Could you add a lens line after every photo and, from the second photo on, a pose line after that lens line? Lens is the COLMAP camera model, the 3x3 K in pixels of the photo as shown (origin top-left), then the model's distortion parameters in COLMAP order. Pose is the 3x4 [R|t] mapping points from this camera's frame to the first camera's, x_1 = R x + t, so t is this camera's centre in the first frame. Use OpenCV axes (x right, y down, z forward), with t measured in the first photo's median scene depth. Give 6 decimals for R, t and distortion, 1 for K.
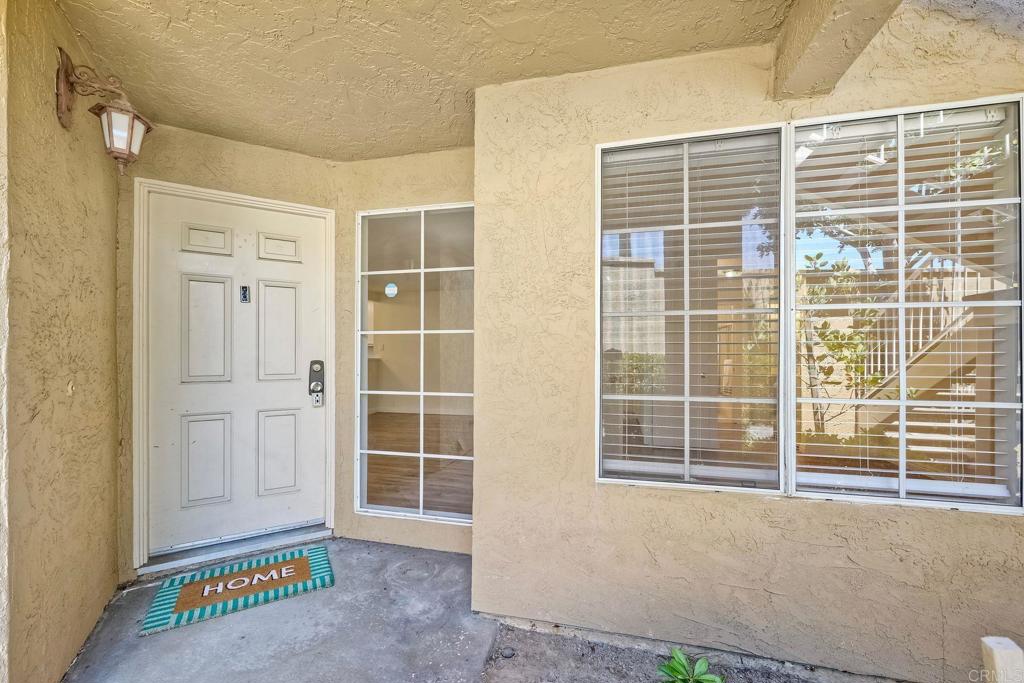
lens RADIAL K [[407.7, 0, 510.7], [0, 407.7, 348.2], [0, 0, 1]] dist [-0.001496, 0.000227]
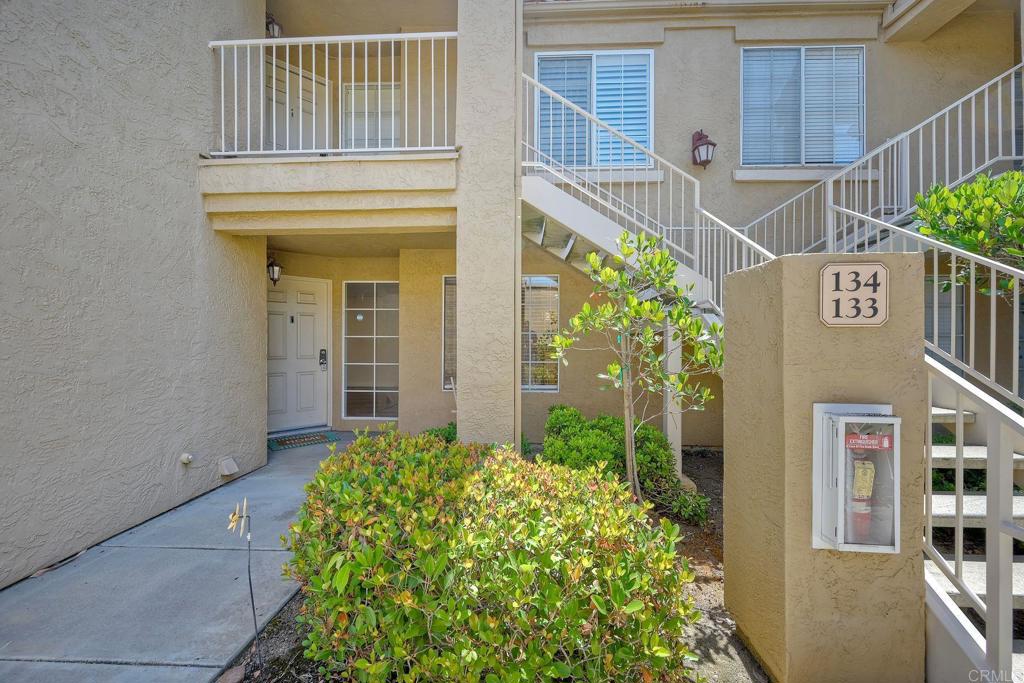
lens RADIAL K [[407.7, 0, 511.9], [0, 407.7, 339.0], [0, 0, 1]] dist [-0.001496, 0.000227]
pose [[0.982771, 0.004794, 0.184768, 0.111434], [-0.005898, 0.999968, 0.005425, -0.044426], [-0.184736, -0.006422, 0.982767, -1.358034]]
